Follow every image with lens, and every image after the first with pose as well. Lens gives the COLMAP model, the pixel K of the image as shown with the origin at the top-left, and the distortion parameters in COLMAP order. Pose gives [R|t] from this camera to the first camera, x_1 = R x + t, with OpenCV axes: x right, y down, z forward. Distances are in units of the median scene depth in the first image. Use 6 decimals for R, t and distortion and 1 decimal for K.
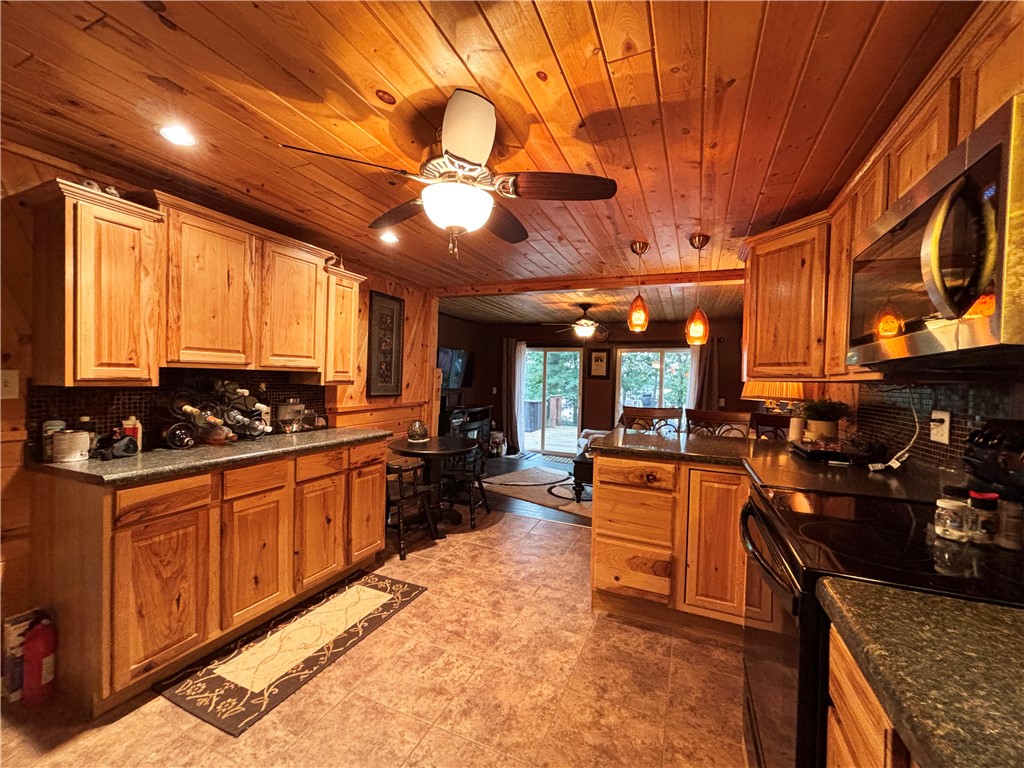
lens RADIAL K [[414.9, 0, 513.5], [0, 414.9, 386.1], [0, 0, 1]] dist [-0.000141, 0.000485]
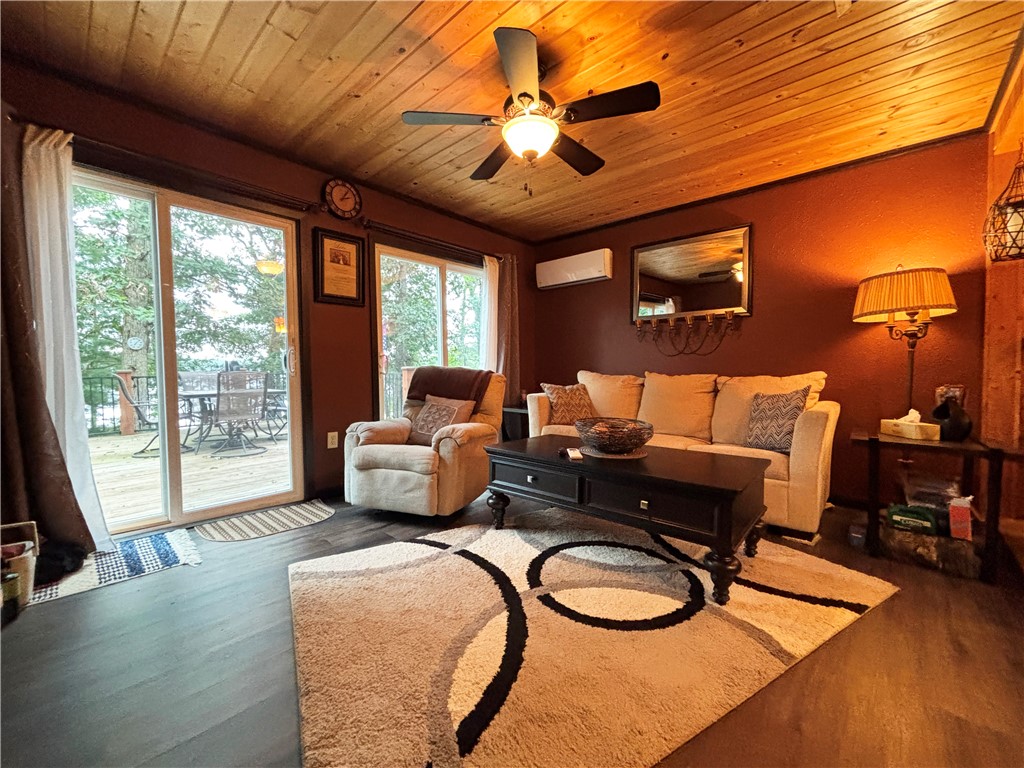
lens RADIAL K [[414.9, 0, 510.9], [0, 414.9, 380.8], [0, 0, 1]] dist [-0.000141, 0.000485]
pose [[0.324145, -0.059647, 0.944125, -0.479464], [0.016674, 0.998215, 0.057340, 0.130899], [-0.945860, -0.002844, 0.324562, 2.177121]]
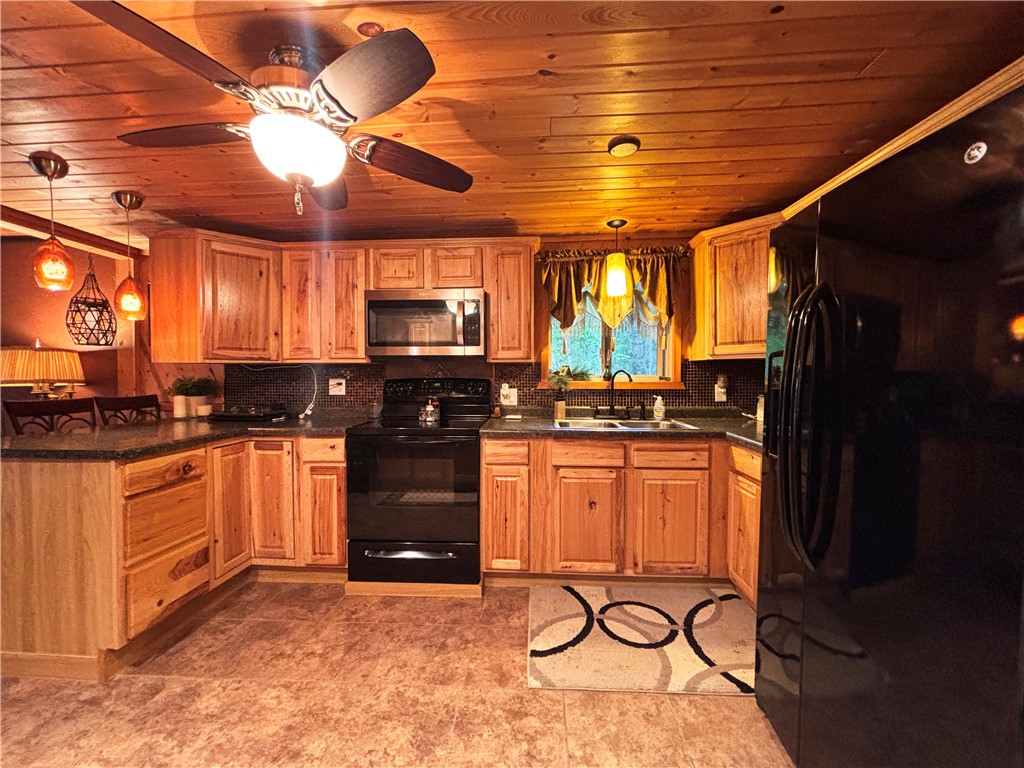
lens RADIAL K [[414.9, 0, 514.4], [0, 414.9, 387.3], [0, 0, 1]] dist [-0.000141, 0.000485]
pose [[-0.344444, -0.054291, 0.937236, -0.736140], [0.004265, 0.998226, 0.059391, -0.008137], [-0.938797, 0.024455, -0.343602, 0.612204]]
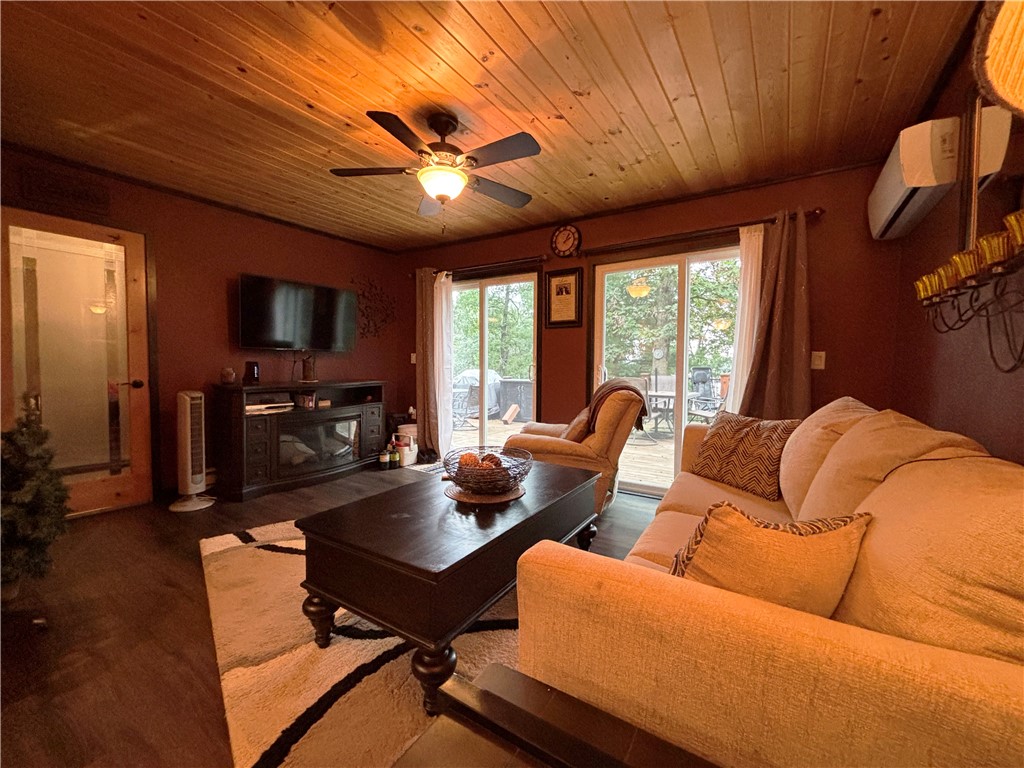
lens RADIAL K [[414.9, 0, 516.2], [0, 414.9, 385.1], [0, 0, 1]] dist [-0.000141, 0.000485]
pose [[0.988174, -0.011635, -0.152893, 0.715639], [0.012597, 0.999906, 0.005322, 0.171203], [0.152817, -0.007185, 0.988228, 1.461314]]
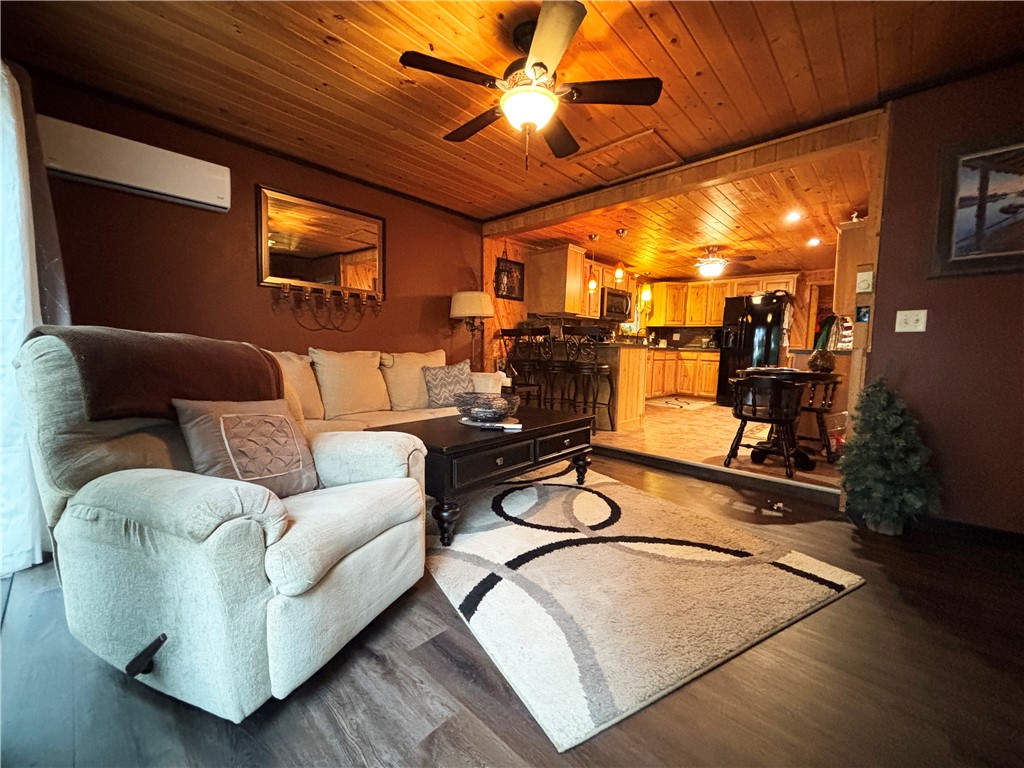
lens RADIAL K [[414.9, 0, 518.2], [0, 414.9, 385.1], [0, 0, 1]] dist [-0.000141, 0.000485]
pose [[-0.941333, -0.078380, 0.328251, 0.108240], [-0.043761, 0.992793, 0.111565, 0.138514], [-0.334630, 0.090655, -0.937979, 3.306291]]
